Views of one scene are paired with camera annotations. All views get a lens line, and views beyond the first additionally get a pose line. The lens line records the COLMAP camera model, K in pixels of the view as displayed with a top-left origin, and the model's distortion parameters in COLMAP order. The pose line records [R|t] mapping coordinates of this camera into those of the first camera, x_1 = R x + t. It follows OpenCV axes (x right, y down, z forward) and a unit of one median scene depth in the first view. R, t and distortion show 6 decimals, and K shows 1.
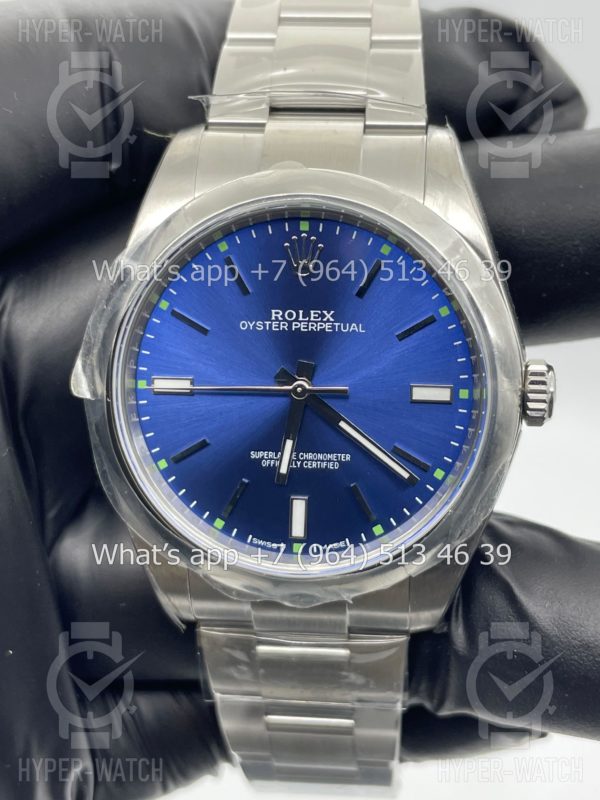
lens RADIAL K [[1265.9, 0, 298.3], [0, 1265.9, 404.2], [0, 0, 1]] dist [0.108100, 0.000000]
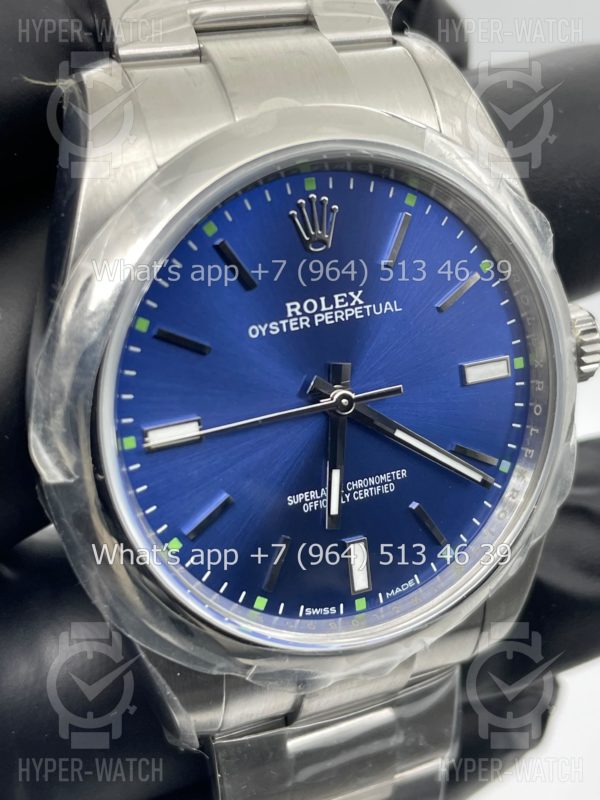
lens RADIAL K [[1265.9, 0, 298.7], [0, 1265.9, 397.2], [0, 0, 1]] dist [0.108100, 0.000000]
pose [[0.864756, -0.214679, 0.453994, -0.358395], [0.191289, 0.976681, 0.097479, -0.091385], [-0.464334, 0.002548, 0.885657, 0.344697]]
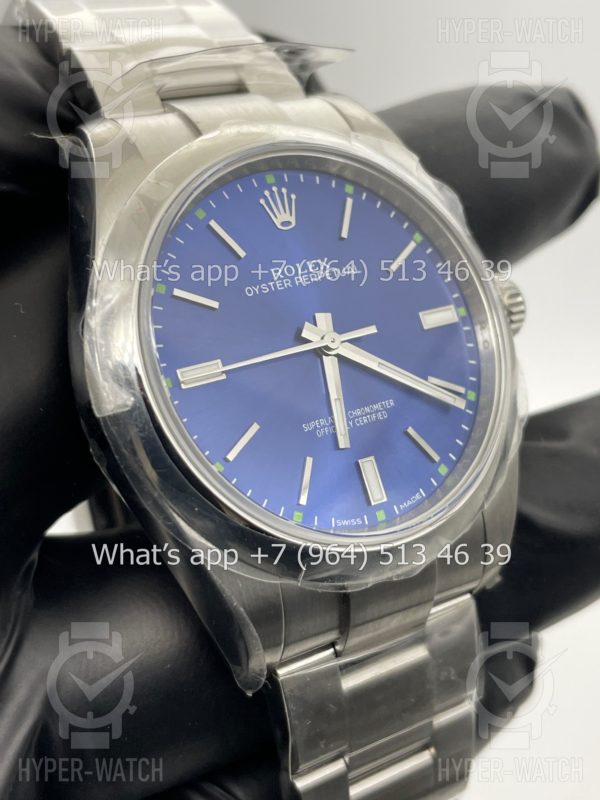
lens RADIAL K [[1265.9, 0, 314.5], [0, 1265.9, 405.3], [0, 0, 1]] dist [0.108100, 0.000000]
pose [[0.770190, -0.217538, 0.599570, -0.557665], [0.381703, 0.910325, -0.160037, 0.169875], [-0.510989, 0.352117, 0.784158, 0.307785]]
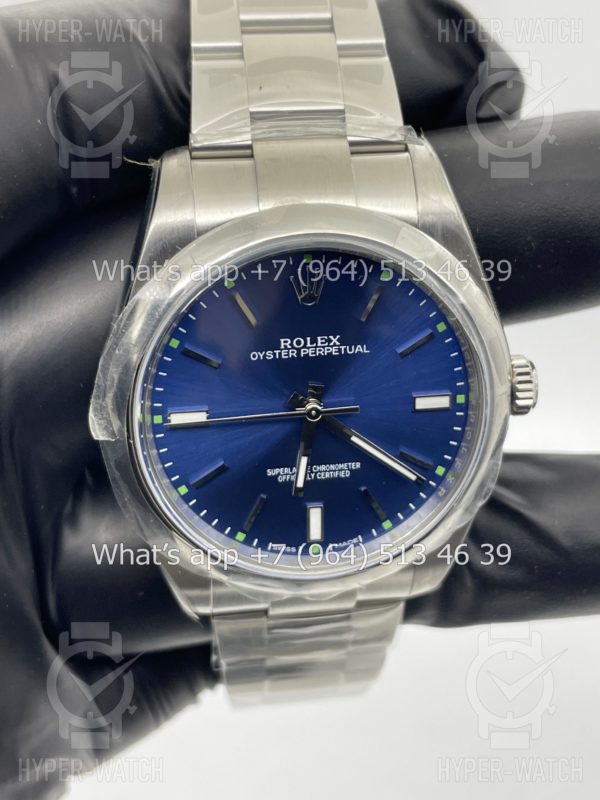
lens RADIAL K [[1265.9, 0, 302.9], [0, 1265.9, 400.3], [0, 0, 1]] dist [0.108100, 0.000000]
pose [[0.970640, -0.115655, 0.210907, -0.227084], [0.069859, 0.974570, 0.212917, -0.244730], [-0.230169, -0.191932, 0.954036, -0.005258]]
